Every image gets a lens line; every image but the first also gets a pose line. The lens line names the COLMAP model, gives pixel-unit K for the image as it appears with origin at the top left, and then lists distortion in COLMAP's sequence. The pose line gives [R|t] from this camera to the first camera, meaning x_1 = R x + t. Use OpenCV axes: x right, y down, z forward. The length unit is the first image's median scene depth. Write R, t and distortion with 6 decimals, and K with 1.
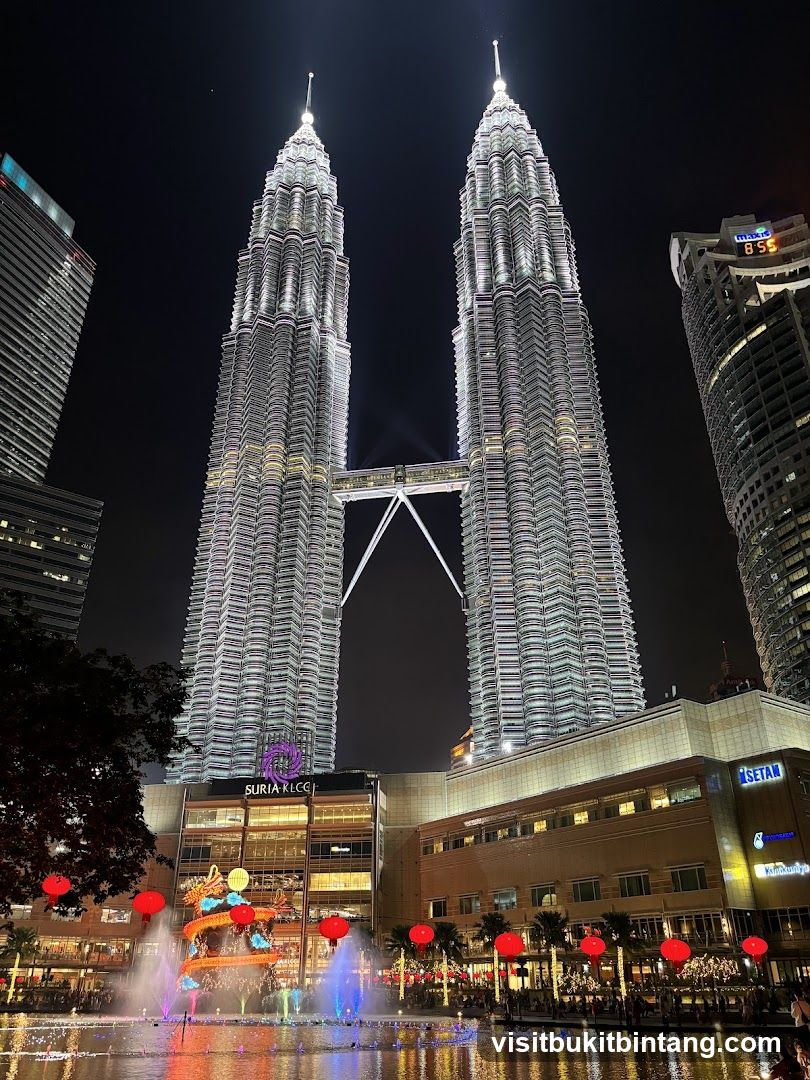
lens RADIAL K [[819.6, 0, 405.0], [0, 819.6, 540.0], [0, 0, 1]] dist [0.043306, 0.001345]
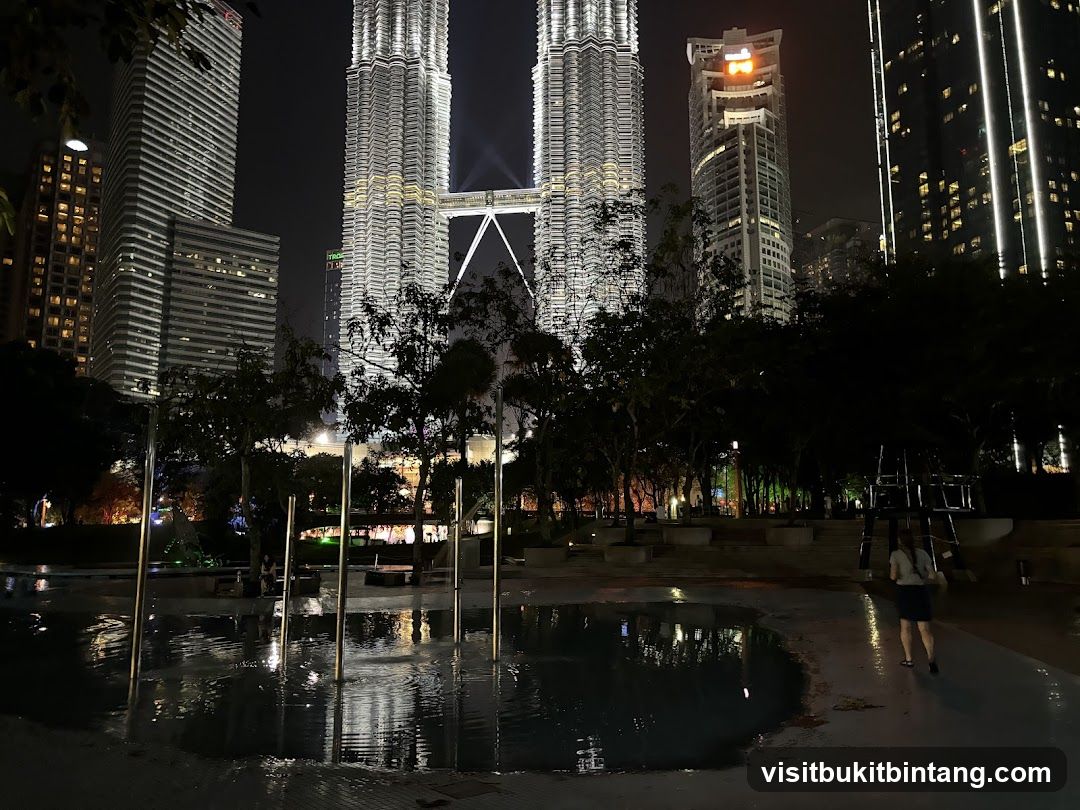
lens RADIAL K [[831.1, 0, 540.0], [0, 831.1, 405.0], [0, 0, 1]] dist [0.008858, 0.002796]
pose [[0.999632, 0.003150, 0.026962, 0.042218], [-0.011940, 0.943027, 0.332502, -0.223953], [-0.024378, -0.332702, 0.942717, -0.408671]]
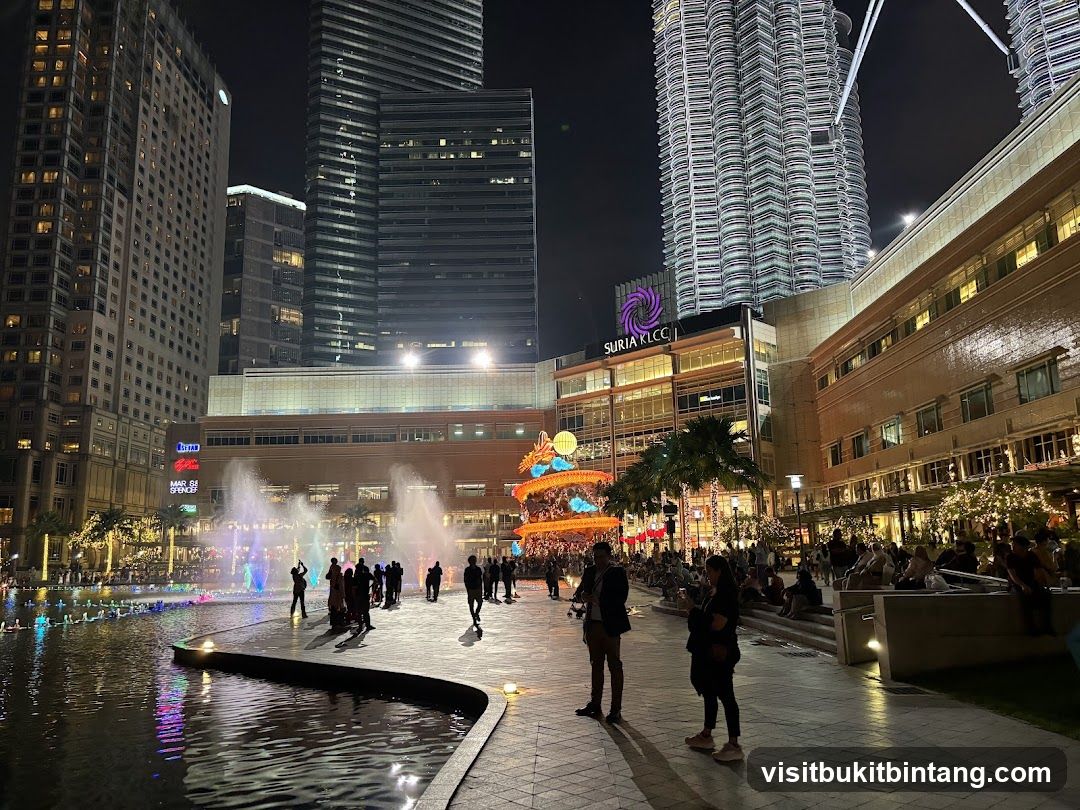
lens RADIAL K [[831.1, 0, 540.0], [0, 831.1, 405.0], [0, 0, 1]] dist [0.008858, 0.002796]
pose [[0.810975, -0.123831, -0.571826, 0.113560], [0.295917, 0.929936, 0.218293, 0.072293], [0.504730, -0.346243, 0.790799, 0.129091]]
